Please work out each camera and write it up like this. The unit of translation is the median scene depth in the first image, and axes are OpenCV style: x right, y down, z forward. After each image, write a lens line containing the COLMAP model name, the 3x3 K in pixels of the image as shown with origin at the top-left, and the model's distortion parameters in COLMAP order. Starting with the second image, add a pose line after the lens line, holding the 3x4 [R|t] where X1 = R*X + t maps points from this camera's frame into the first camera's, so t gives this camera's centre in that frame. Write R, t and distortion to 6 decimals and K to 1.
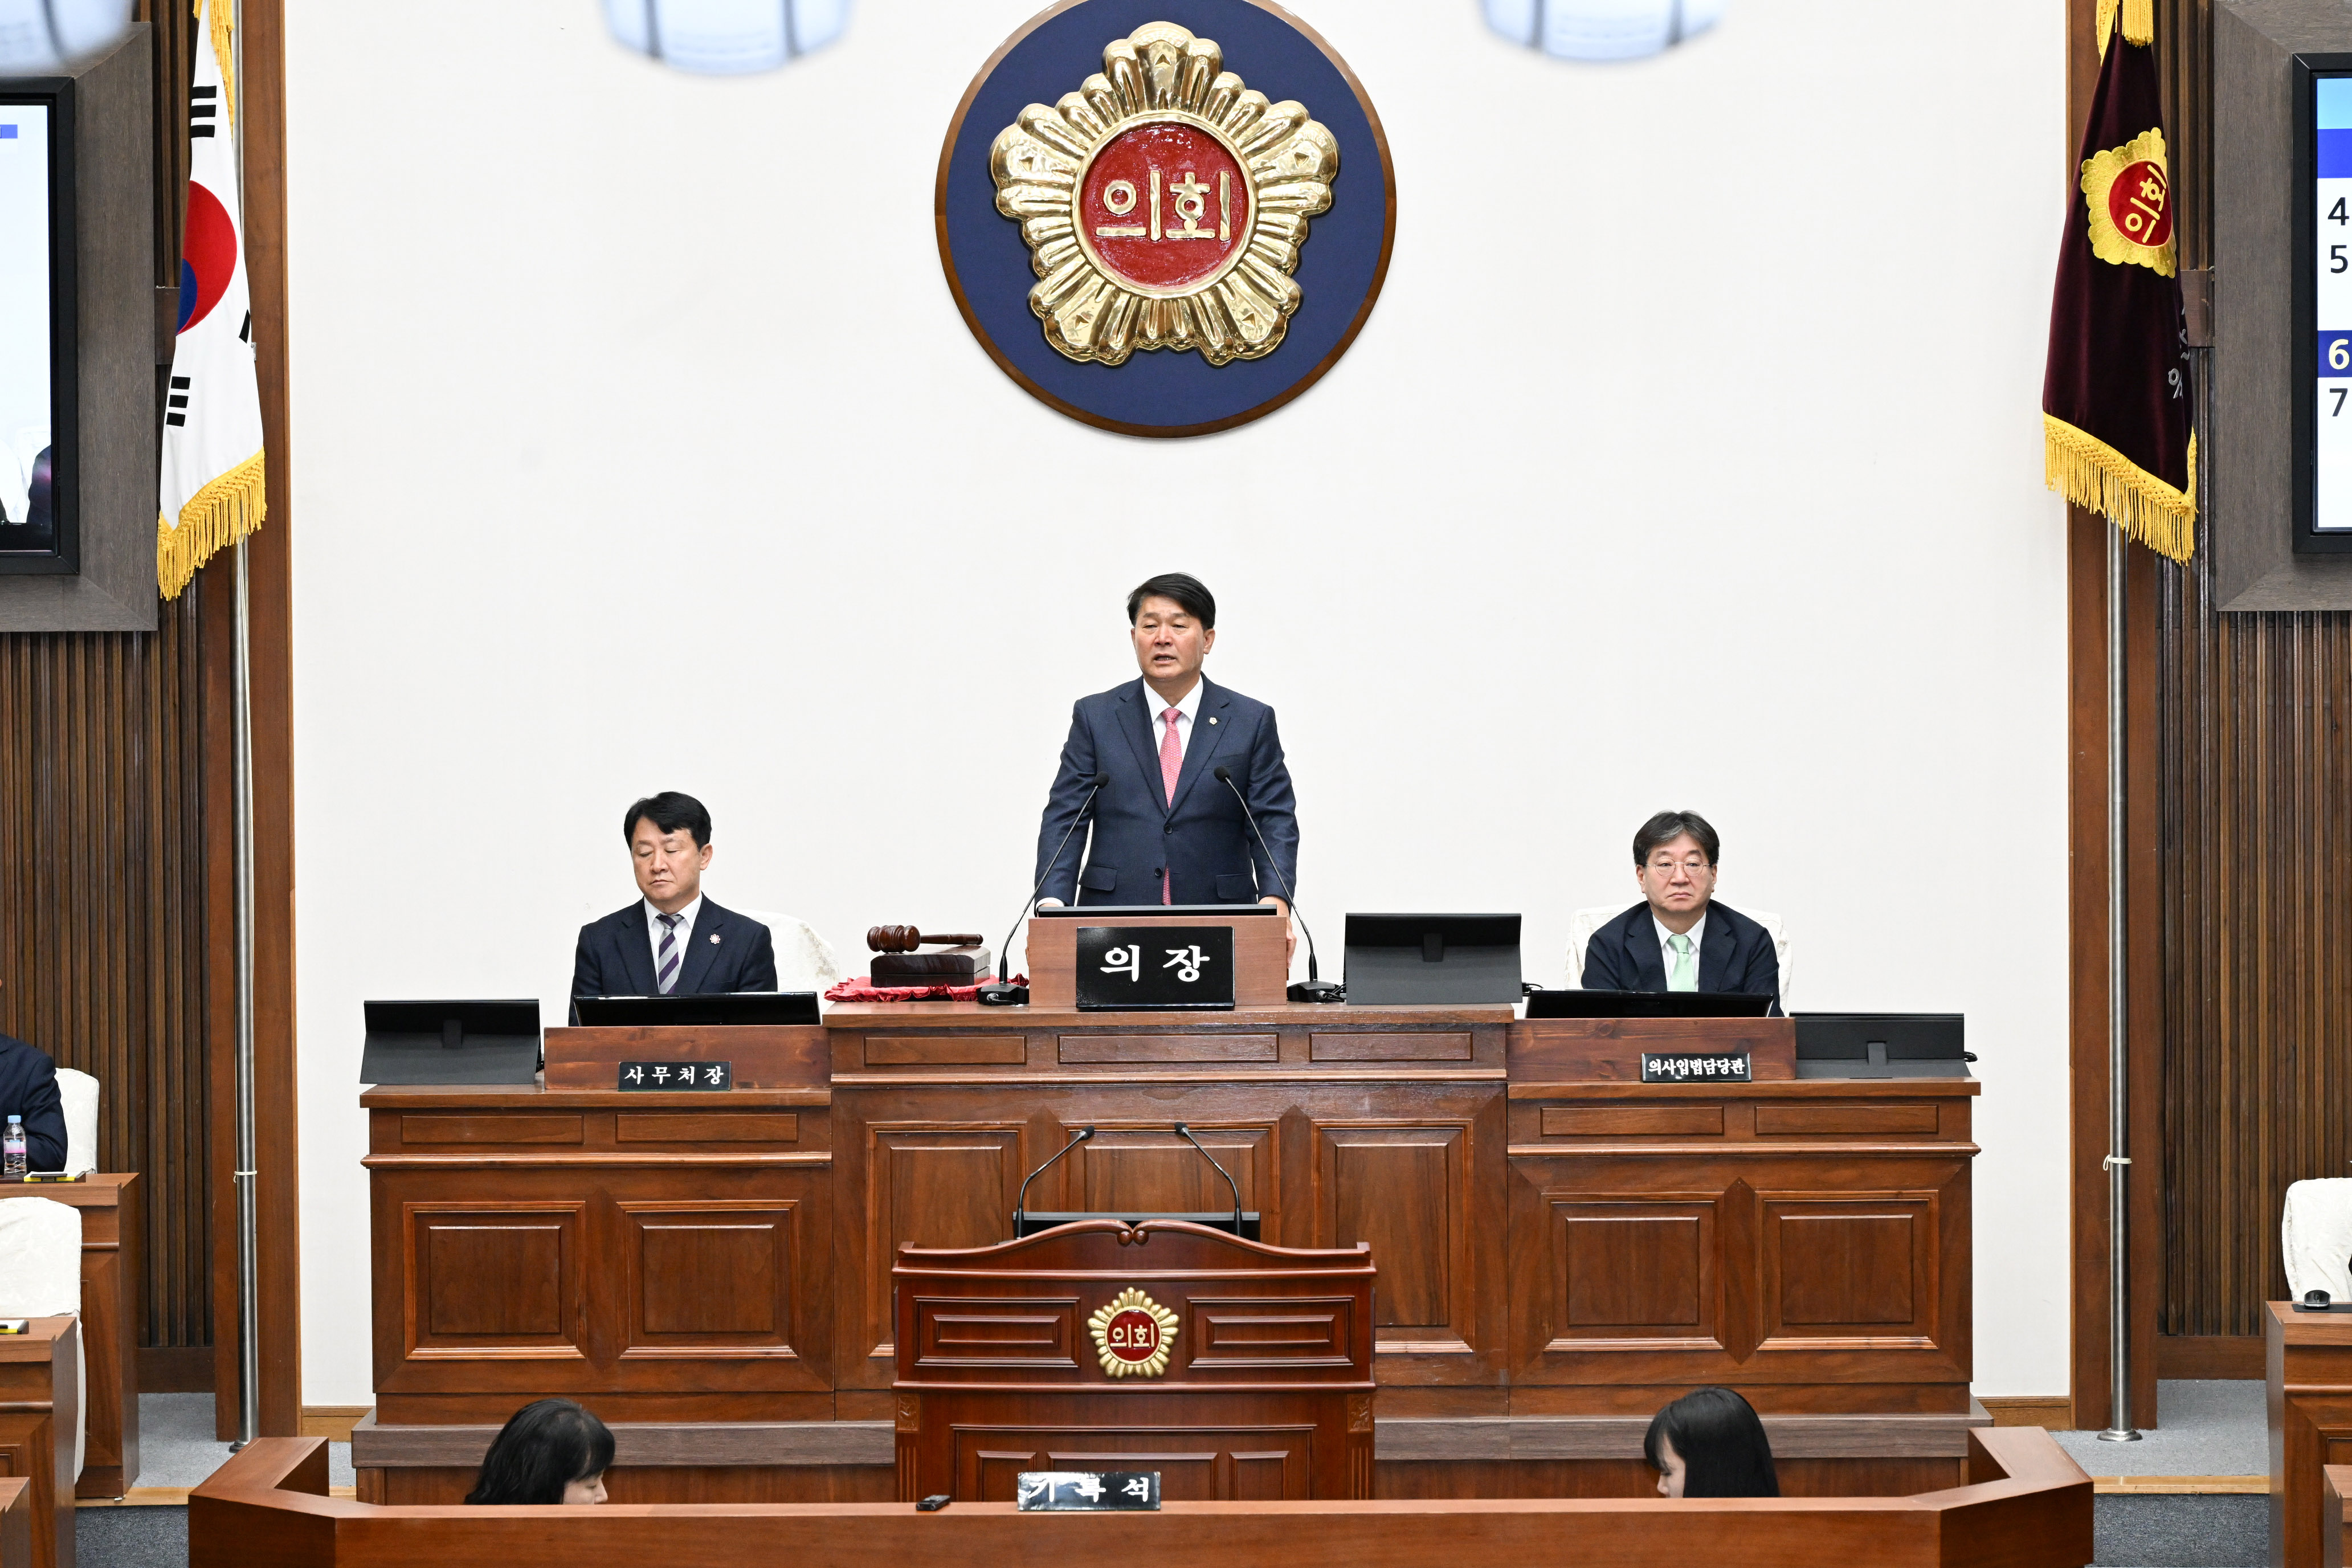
lens RADIAL K [[6474.3, 0, 1176.0], [0, 6474.3, 784.0], [0, 0, 1]] dist [0.033580, -0.315393]
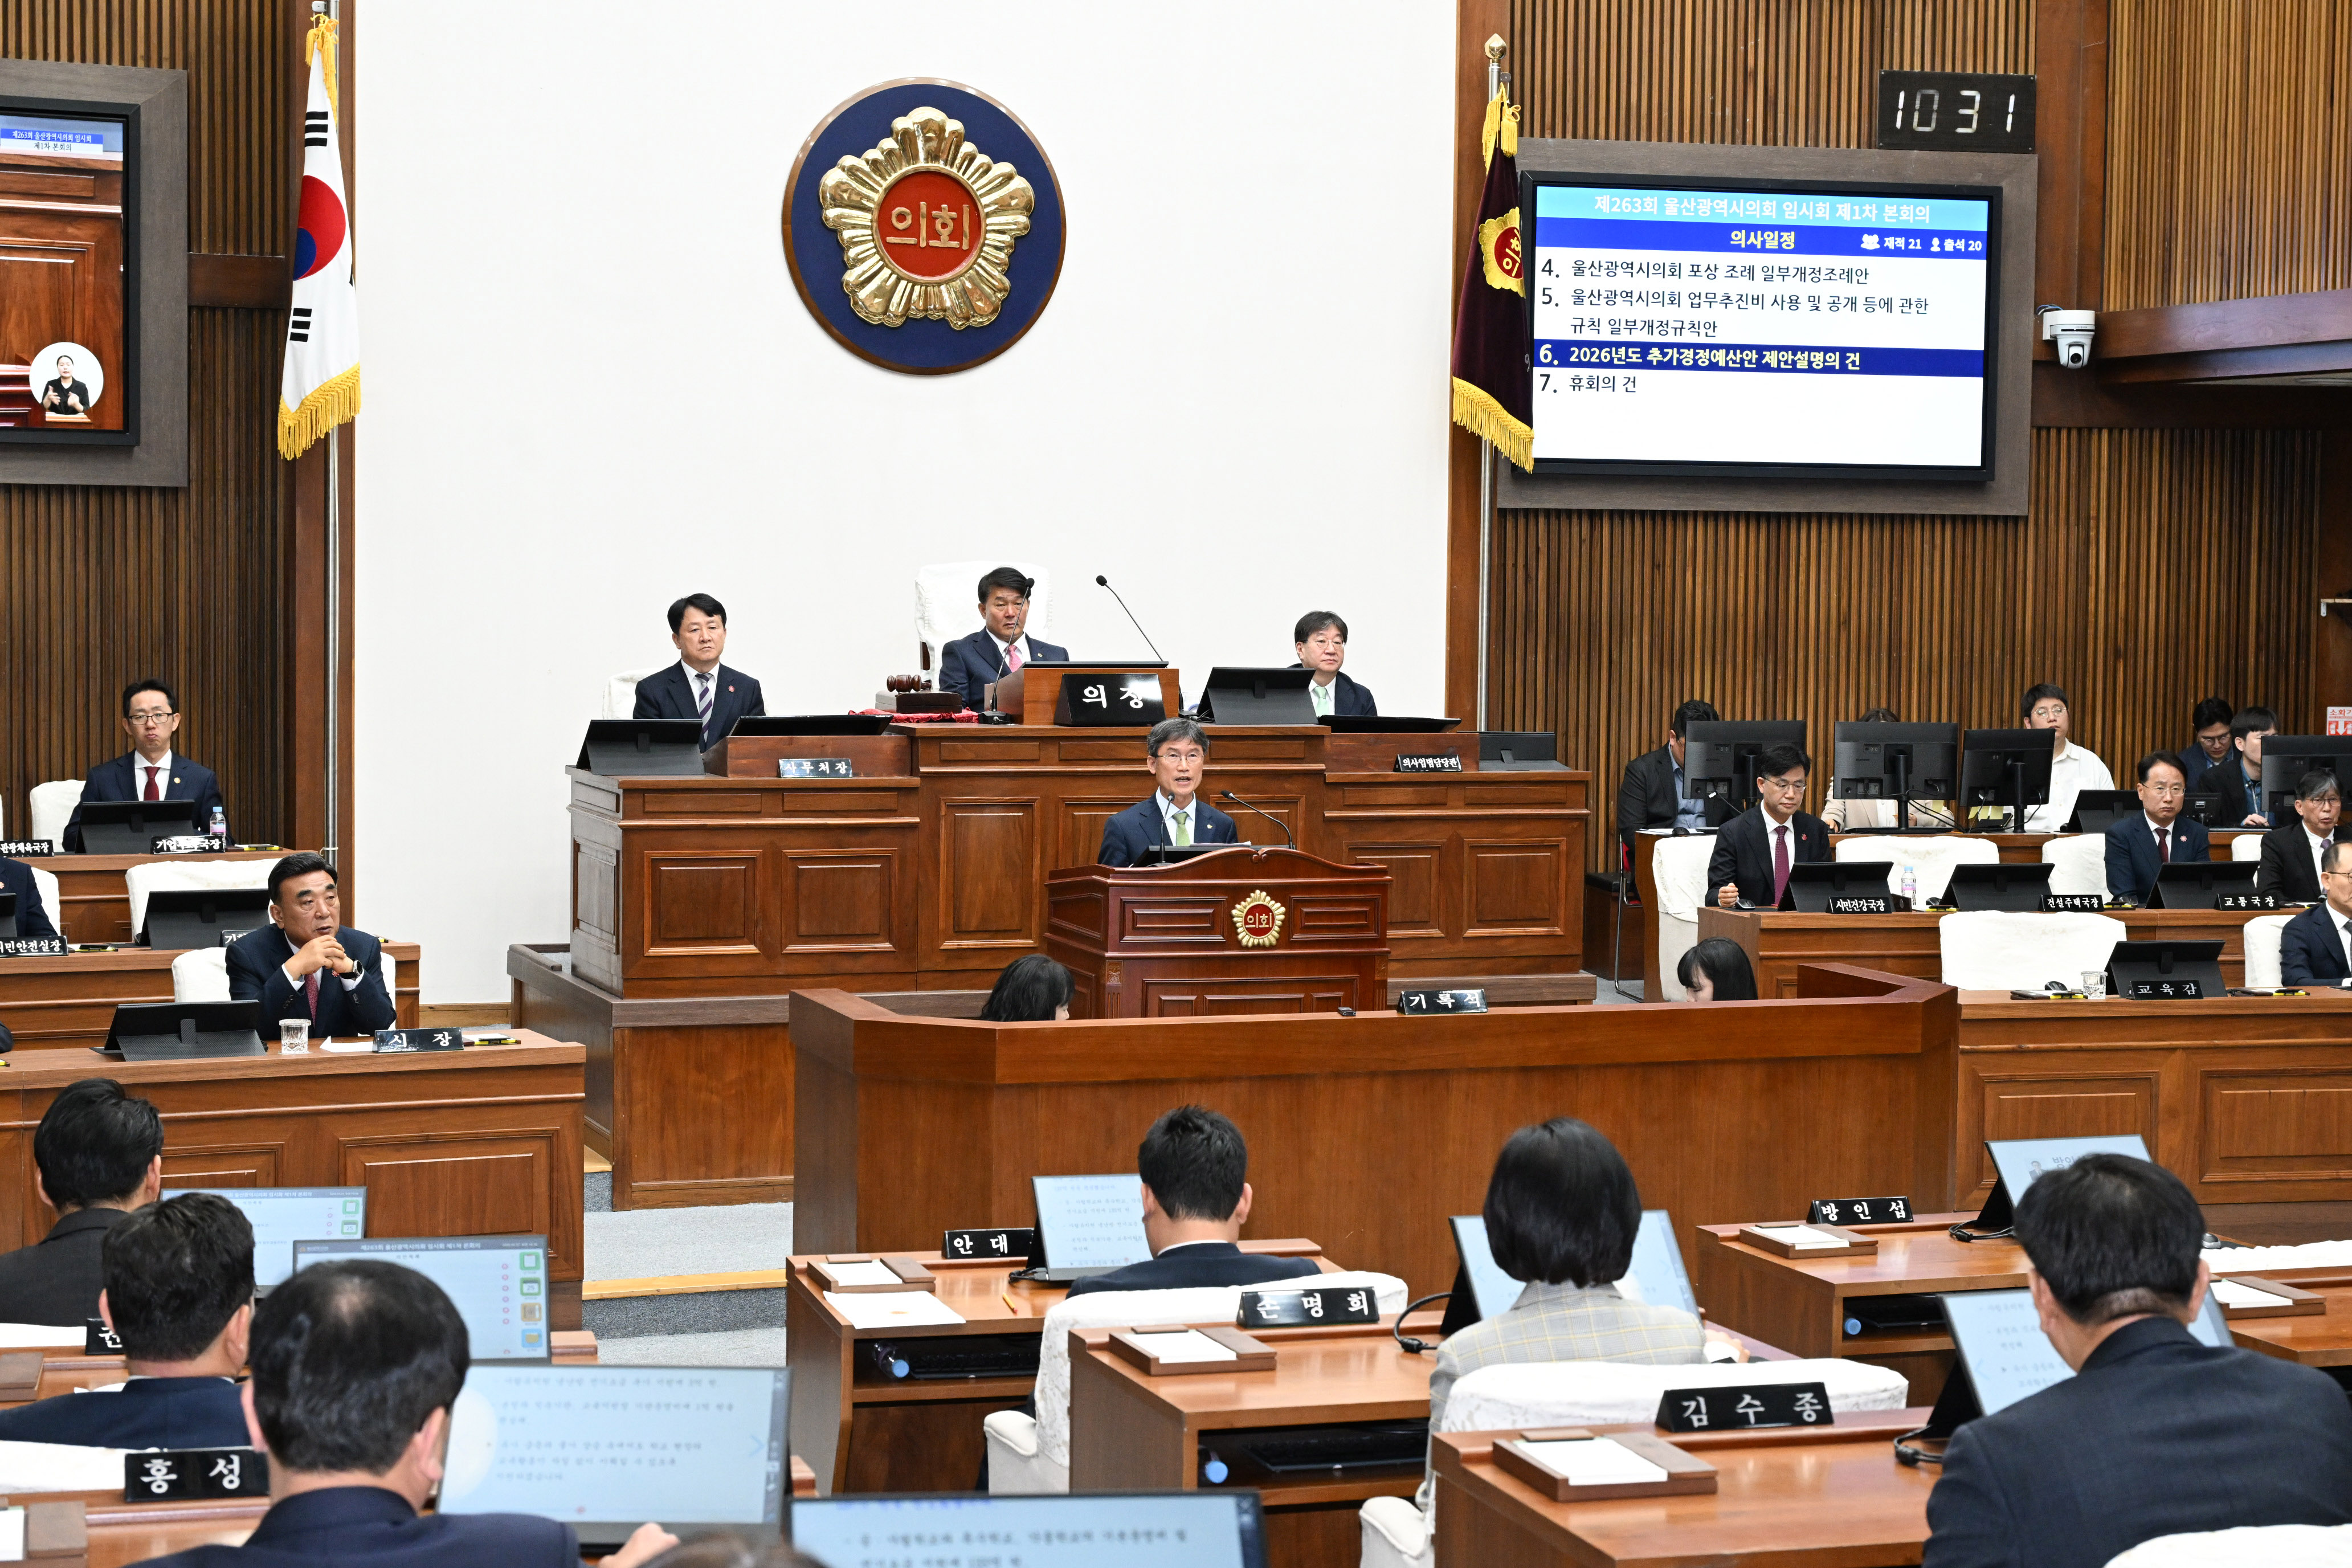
lens RADIAL K [[4012.2, 0, 1176.0], [0, 4012.2, 784.0], [0, 0, 1]] dist [0.010912, -0.028535]
pose [[0.934936, -0.000249, 0.354817, -0.334390], [-0.007729, 0.999748, 0.021066, 0.028215], [-0.354732, -0.022438, 0.934699, 0.083612]]
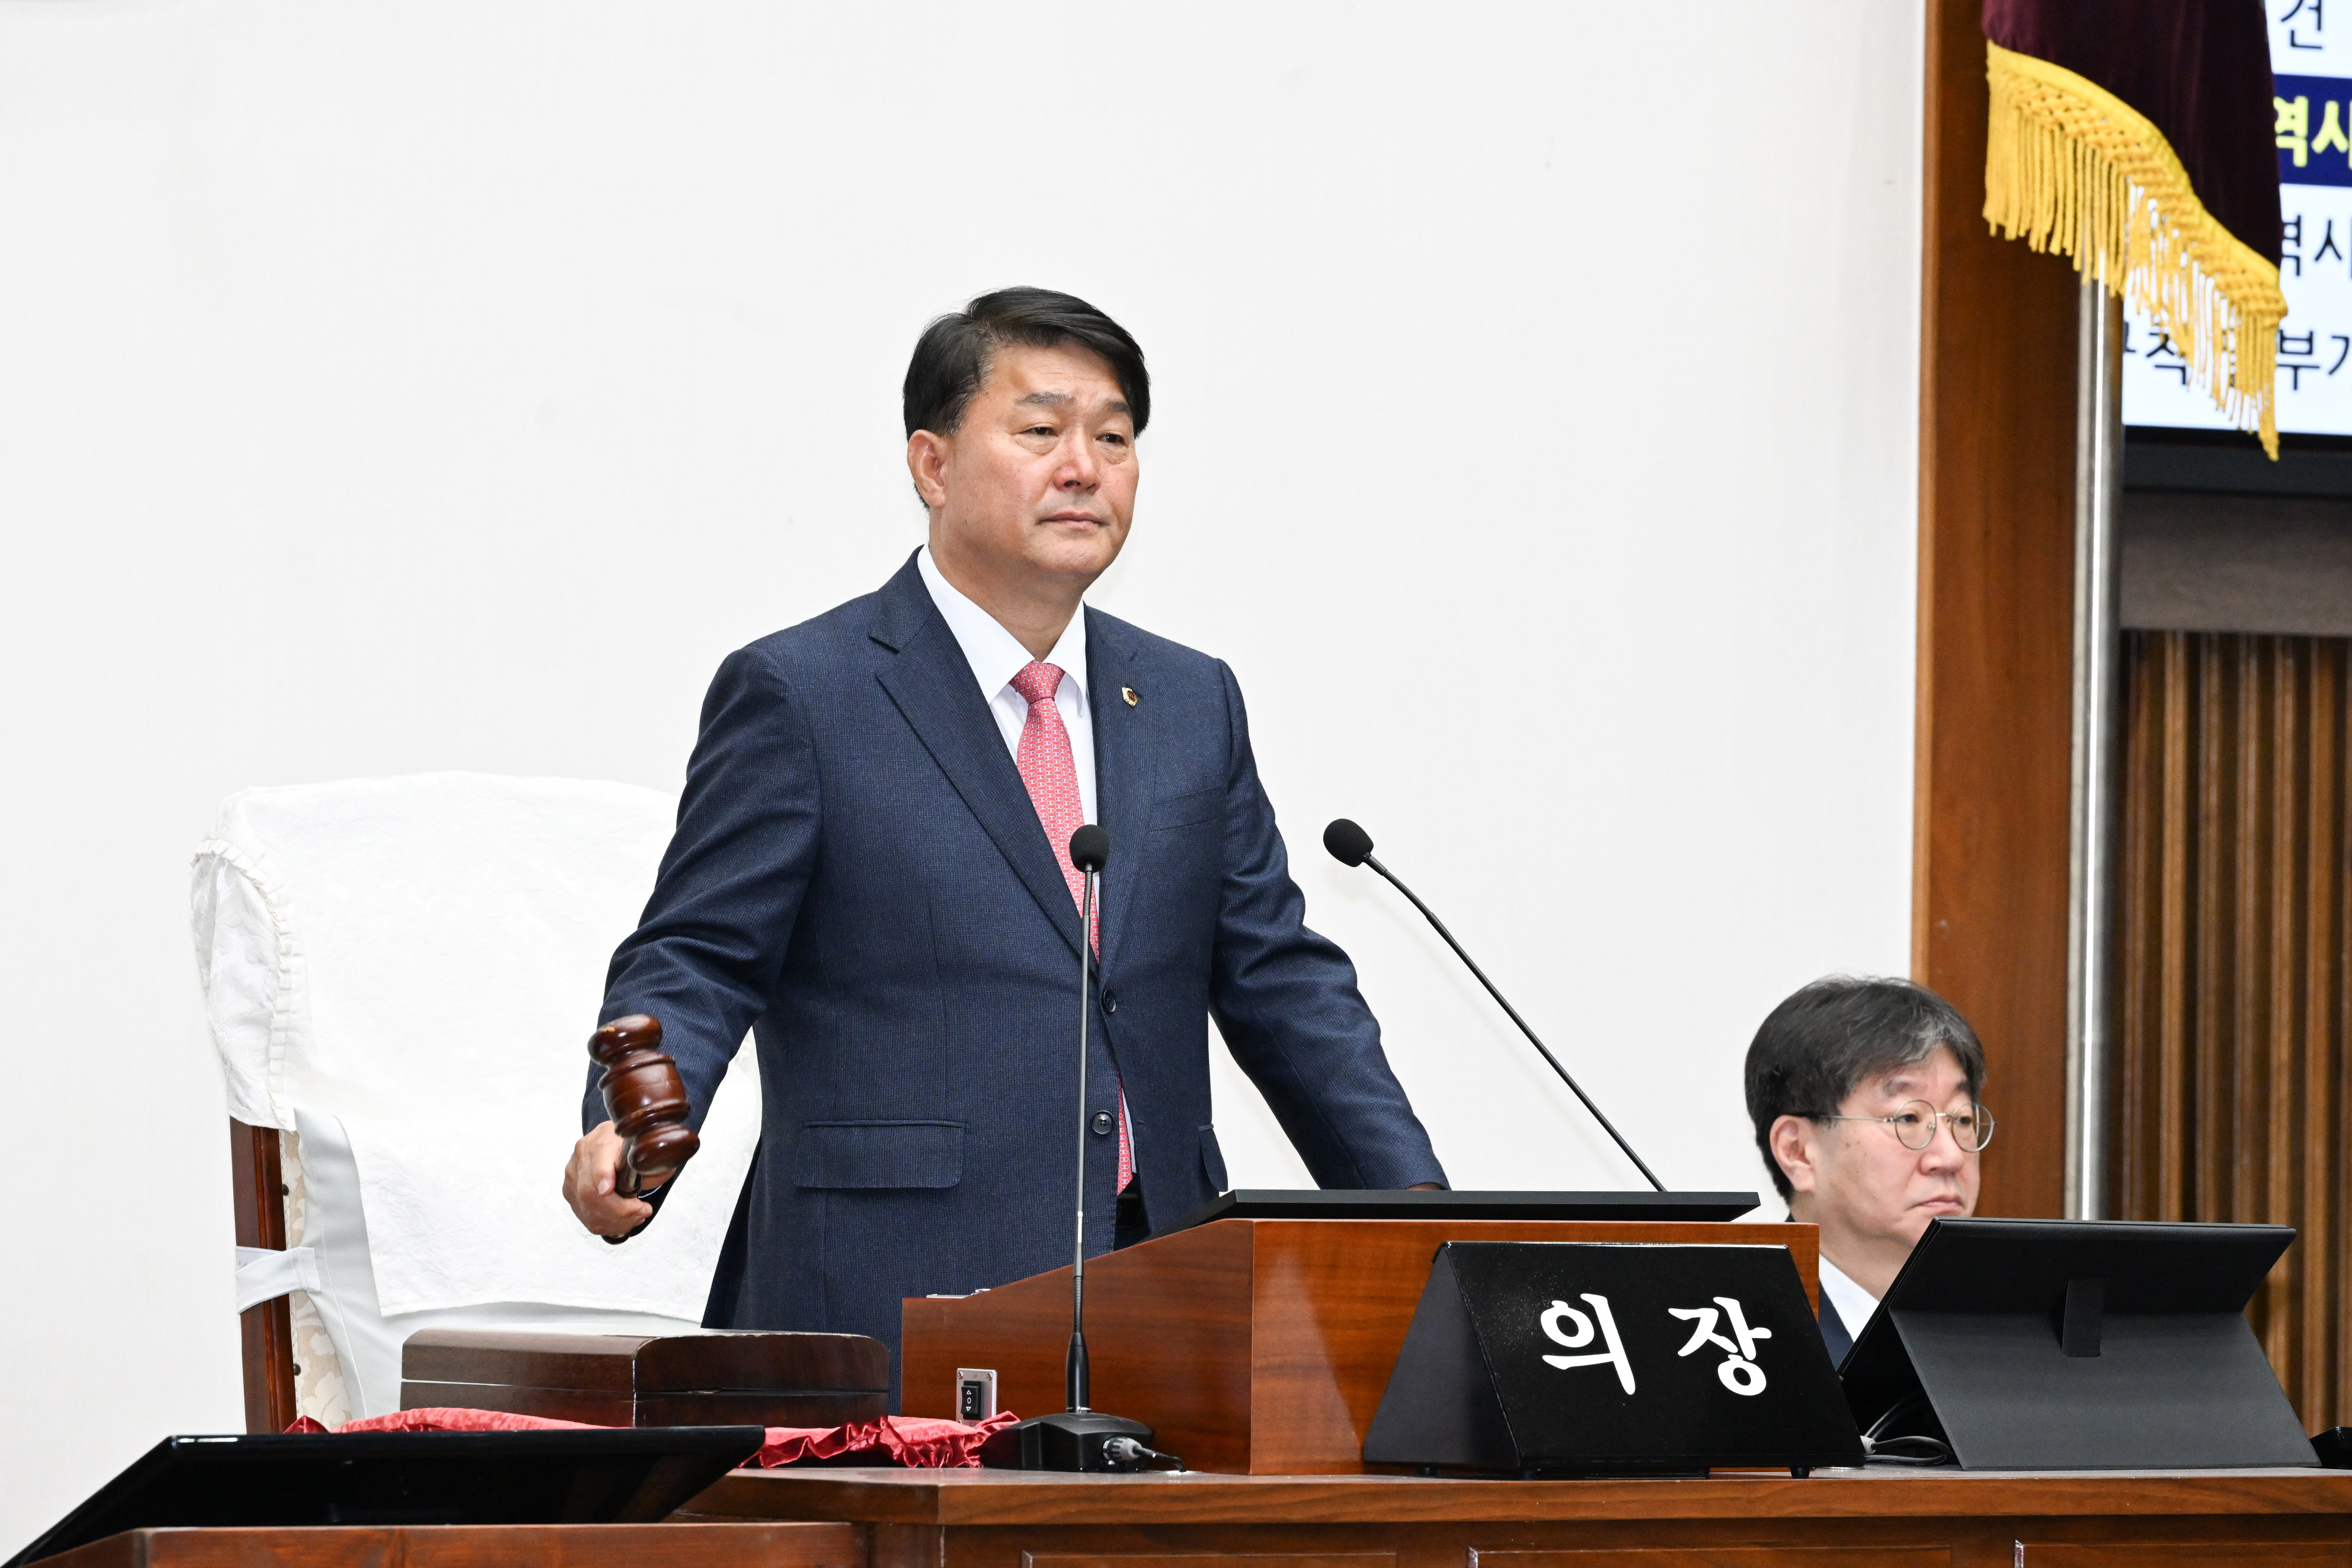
lens RADIAL K [[13744.2, 0, 1176.0], [0, 13744.2, 784.0], [0, 0, 1]] dist [-0.093350, 5.909672]
pose [[0.784769, 0.034473, 0.618829, -0.487478], [-0.000850, 0.998511, -0.054546, 0.037980], [-0.619788, 0.042280, 0.783629, 0.427238]]
